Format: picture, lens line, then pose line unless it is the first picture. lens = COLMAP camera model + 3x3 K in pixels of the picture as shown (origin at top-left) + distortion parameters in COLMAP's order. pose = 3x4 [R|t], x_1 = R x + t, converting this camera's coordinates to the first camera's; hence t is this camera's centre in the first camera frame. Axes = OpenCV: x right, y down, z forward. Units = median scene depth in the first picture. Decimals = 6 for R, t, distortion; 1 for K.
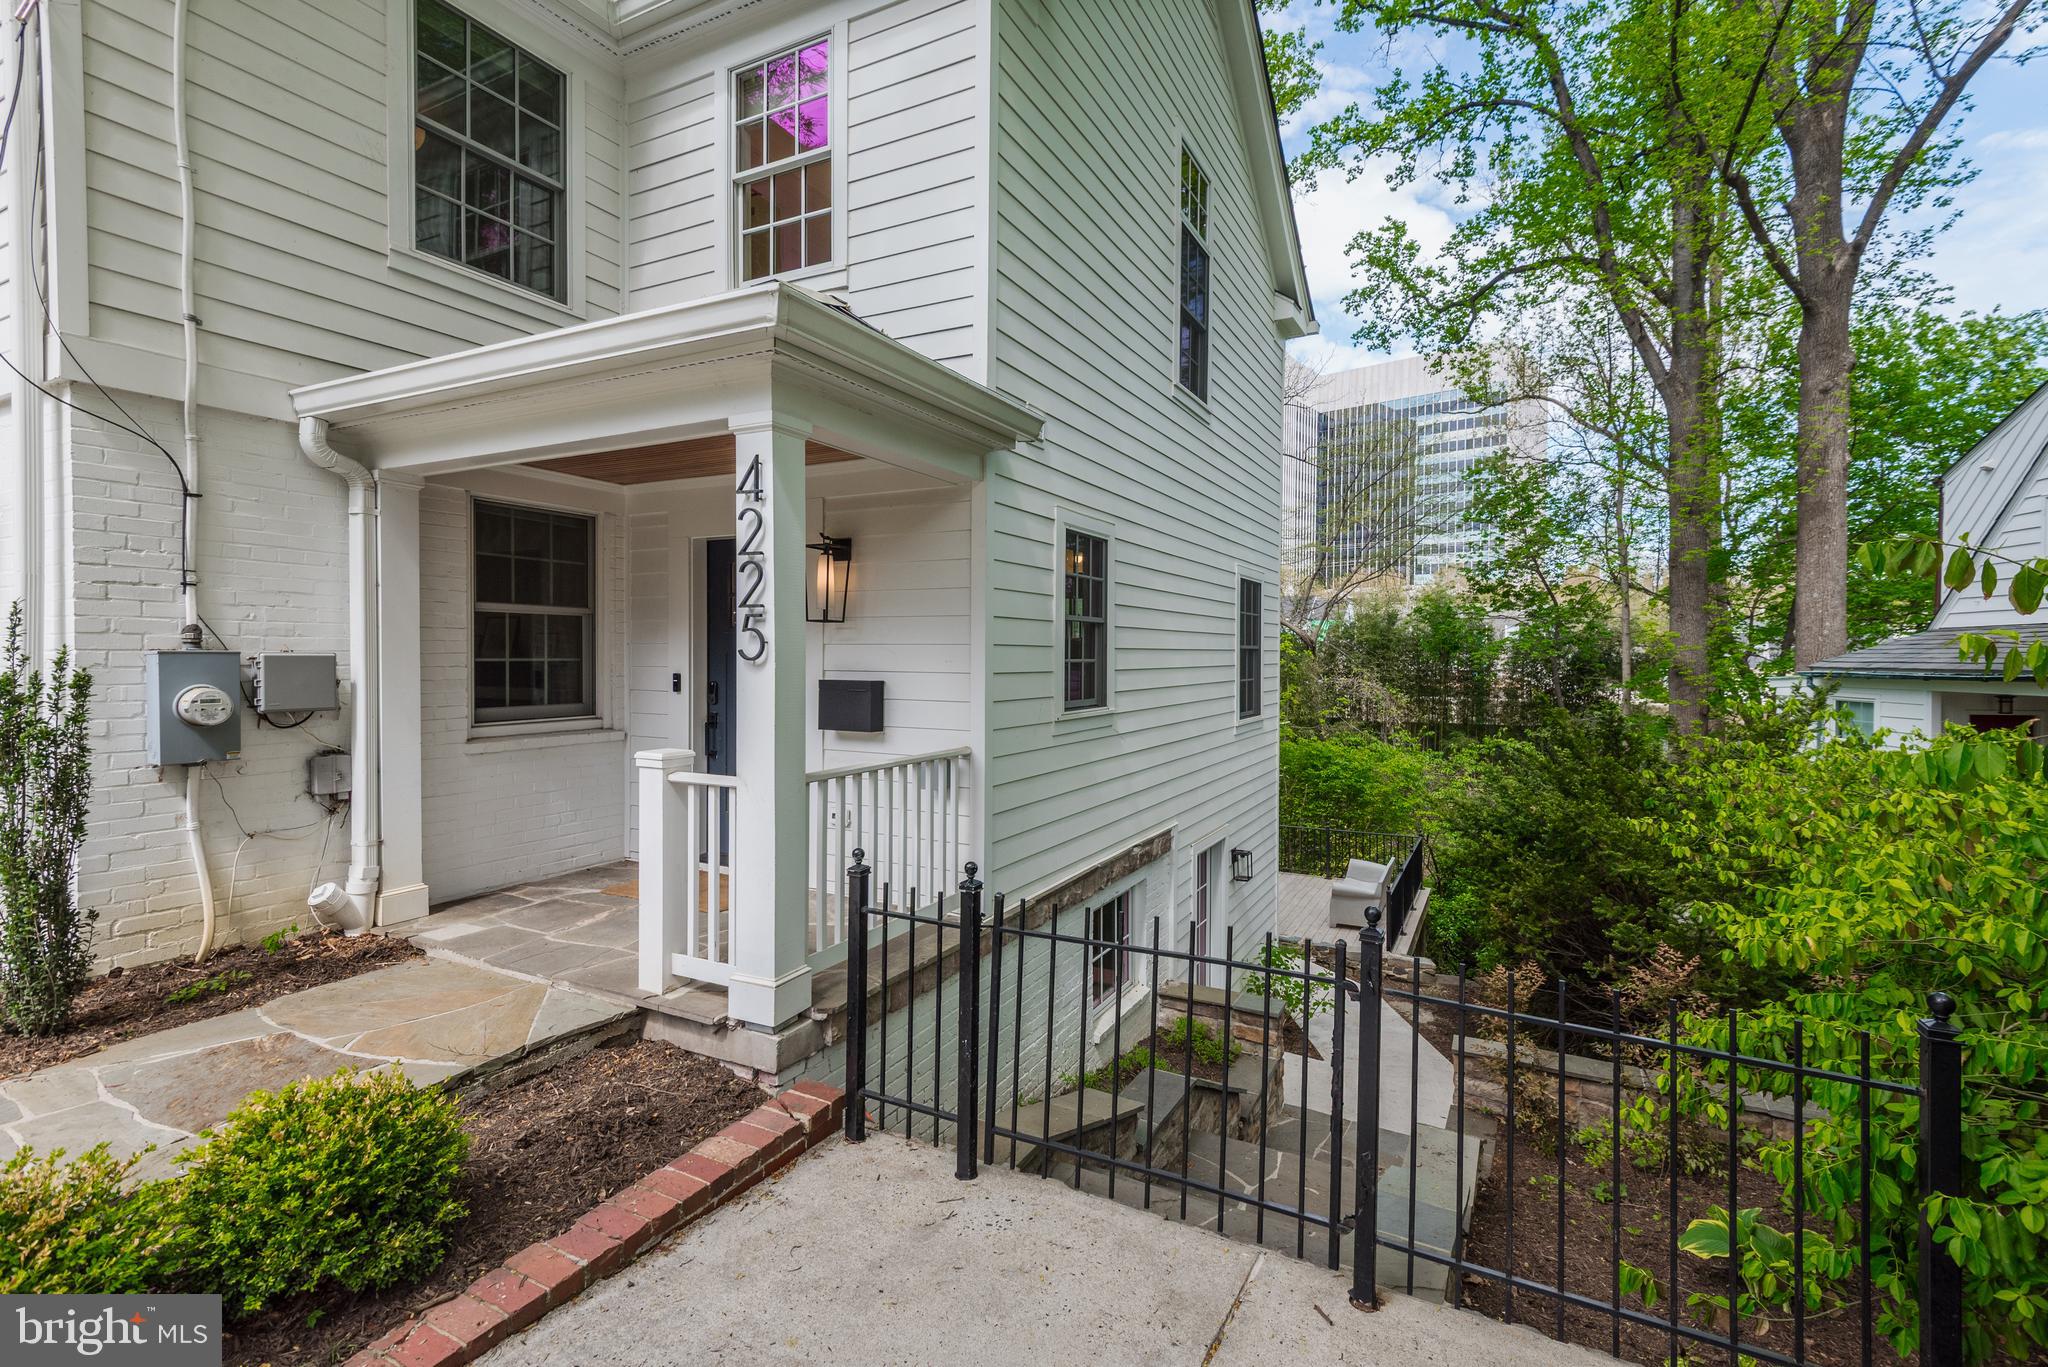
lens RADIAL K [[914.2, 0, 1021.2], [0, 914.2, 666.7], [0, 0, 1]] dist [0.033462, -0.019001]
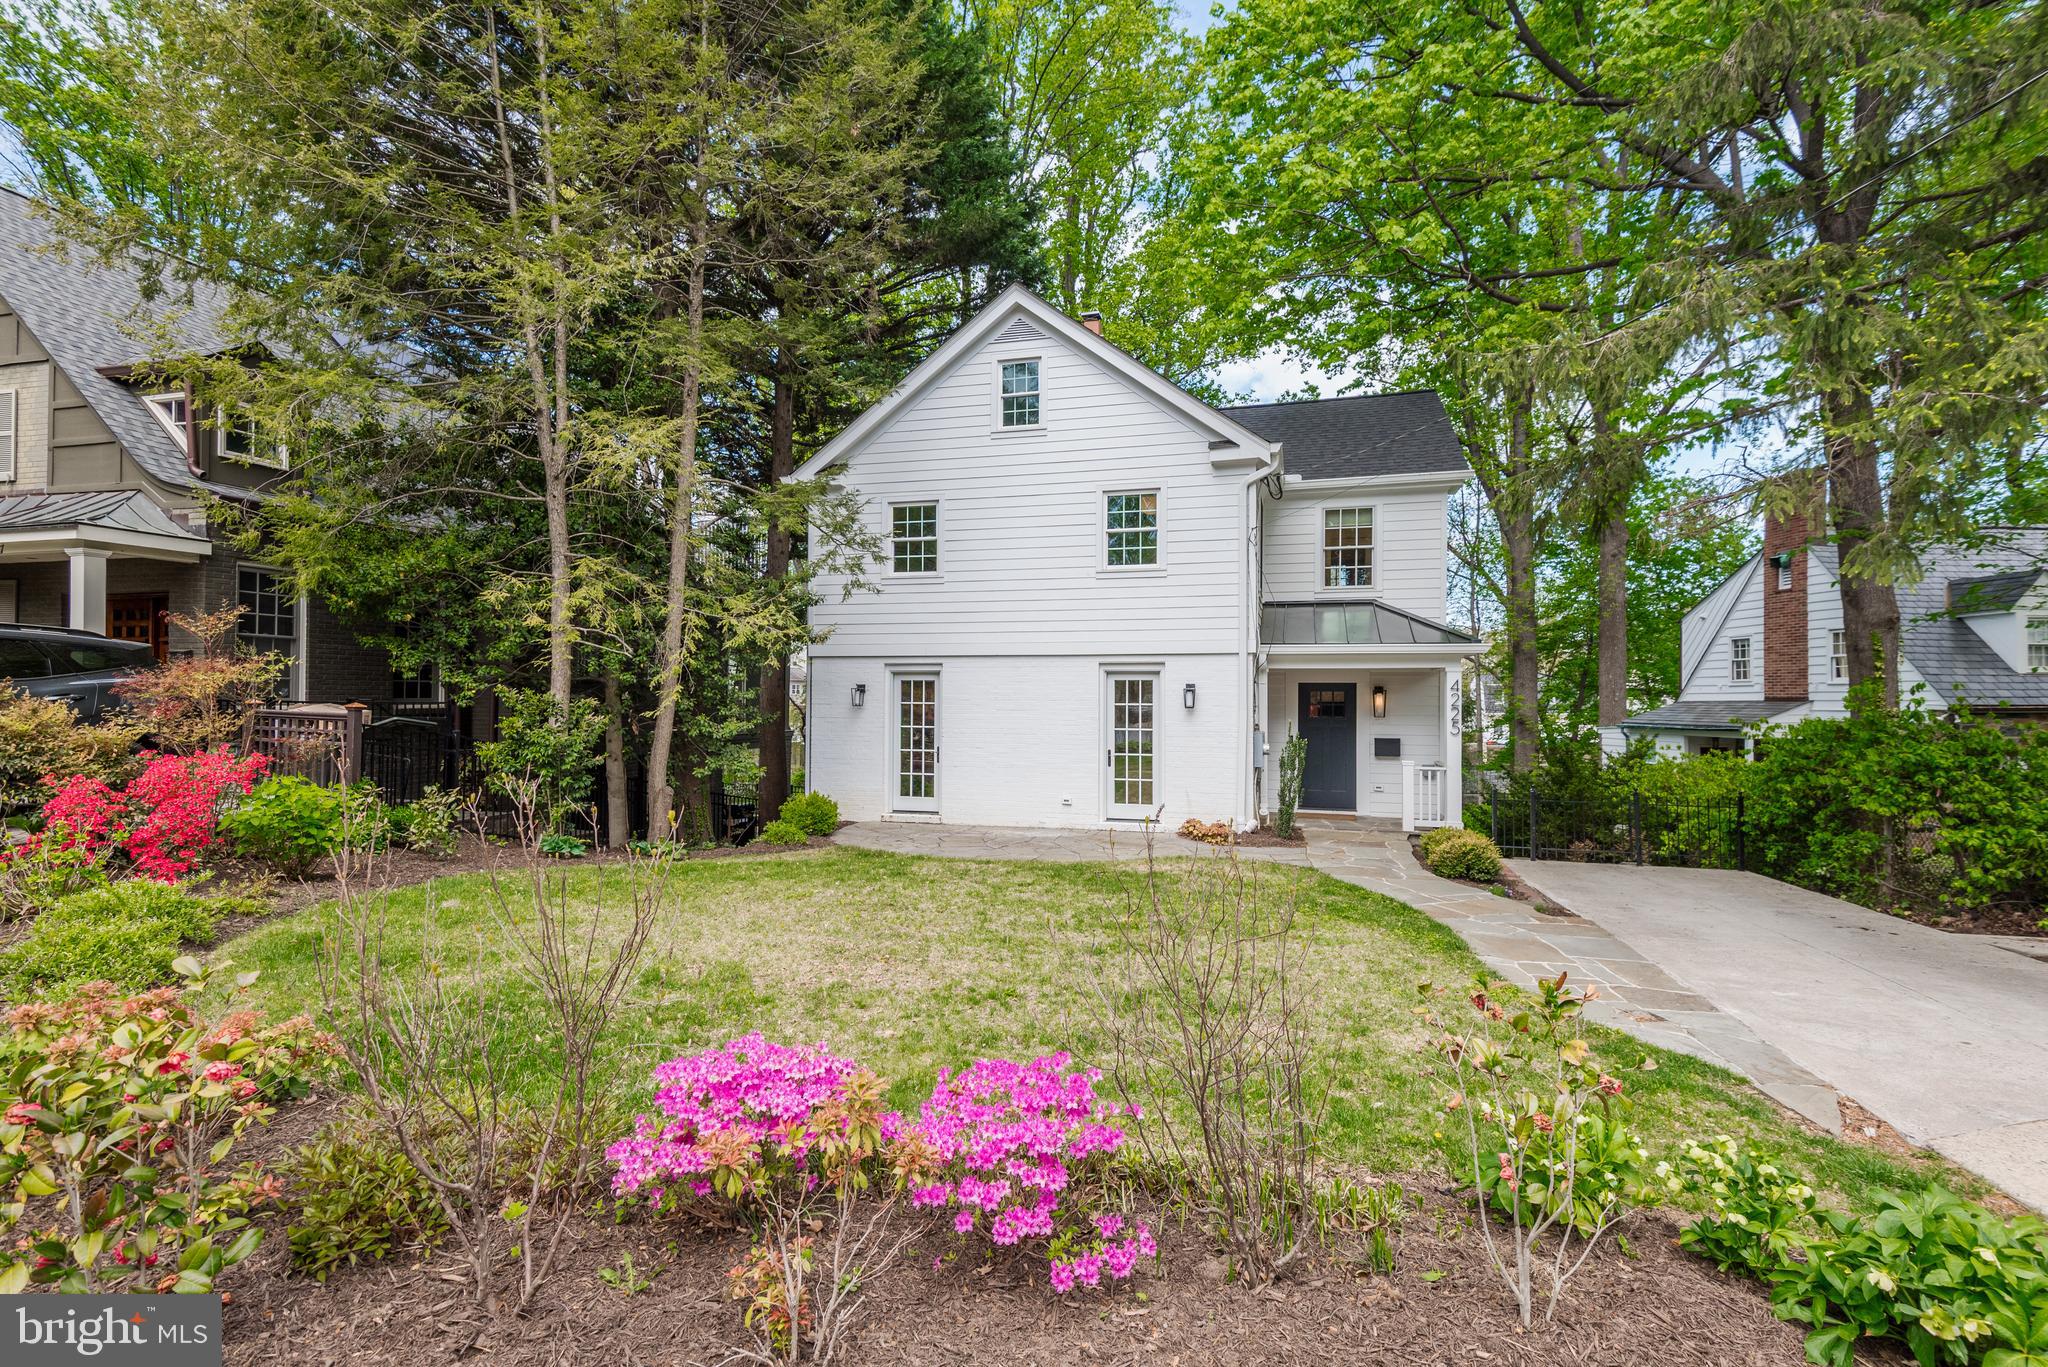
lens RADIAL K [[936.8, 0, 1028.5], [0, 936.8, 674.3], [0, 0, 1]] dist [0.036979, -0.021438]
pose [[0.977632, 0.004185, 0.210281, -0.786301], [0.003469, 0.999345, -0.036018, -0.033913], [-0.210294, 0.035941, 0.976977, -0.666789]]
